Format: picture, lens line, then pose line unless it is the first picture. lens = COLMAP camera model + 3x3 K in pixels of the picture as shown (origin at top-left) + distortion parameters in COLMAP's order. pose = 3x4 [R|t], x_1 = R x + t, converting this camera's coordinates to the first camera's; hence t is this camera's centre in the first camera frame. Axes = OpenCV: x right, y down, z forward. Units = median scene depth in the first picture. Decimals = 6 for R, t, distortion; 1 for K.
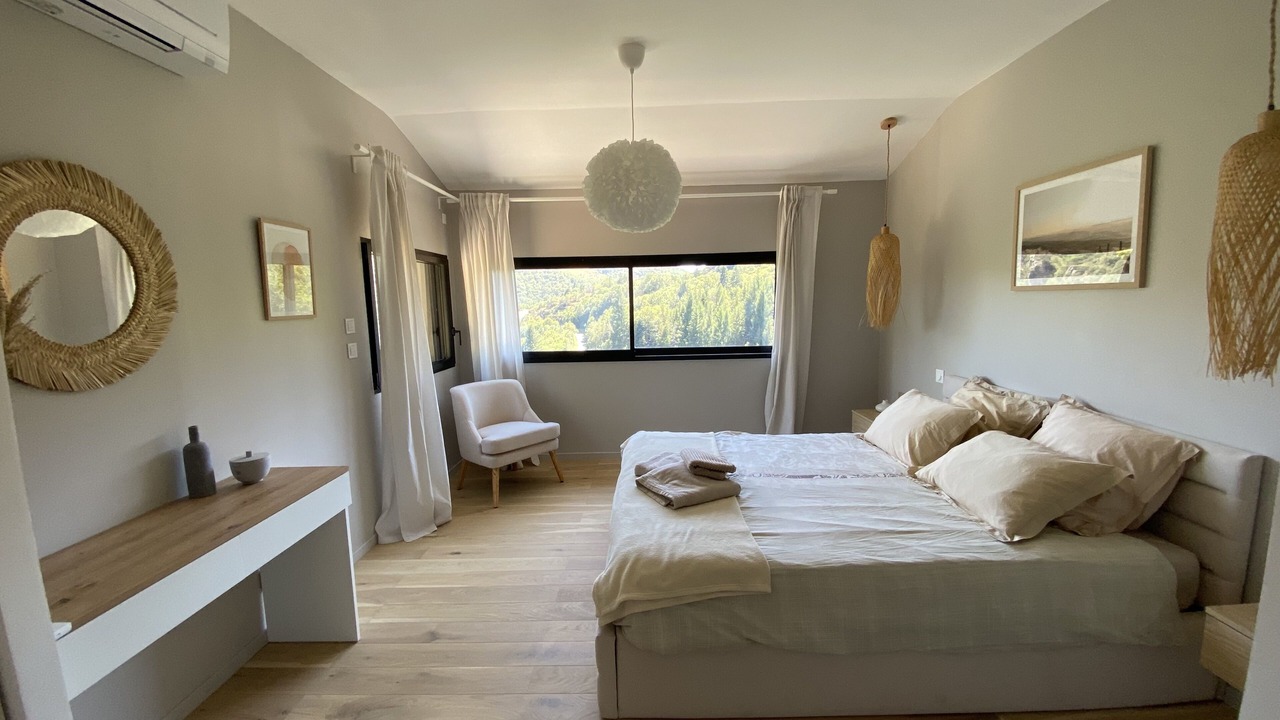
lens RADIAL K [[520.0, 0, 640.0], [0, 520.0, 360.0], [0, 0, 1]] dist [0.010726, -0.011692]
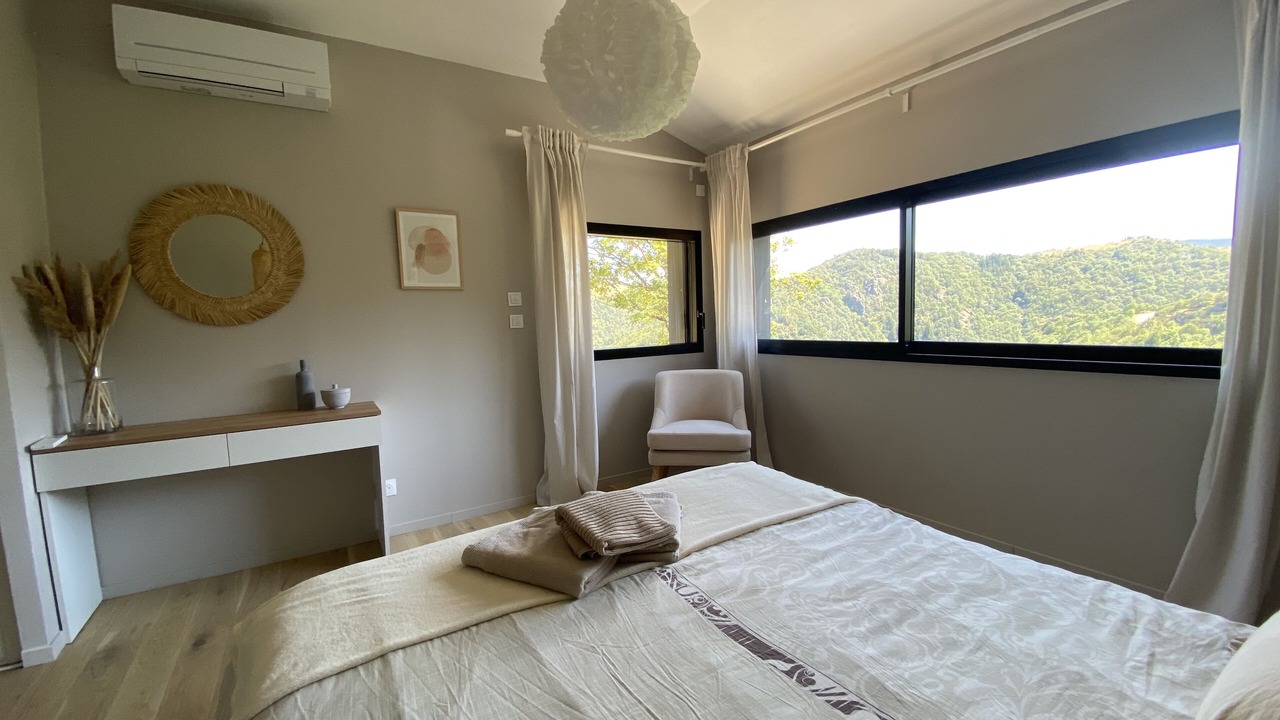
lens RADIAL K [[520.0, 0, 640.0], [0, 520.0, 360.0], [0, 0, 1]] dist [0.010726, -0.011692]
pose [[0.539952, 0.072114, -0.838601, 0.550461], [-0.078271, 0.996308, 0.035279, 0.004092], [0.838049, 0.046589, 0.543602, 0.666574]]
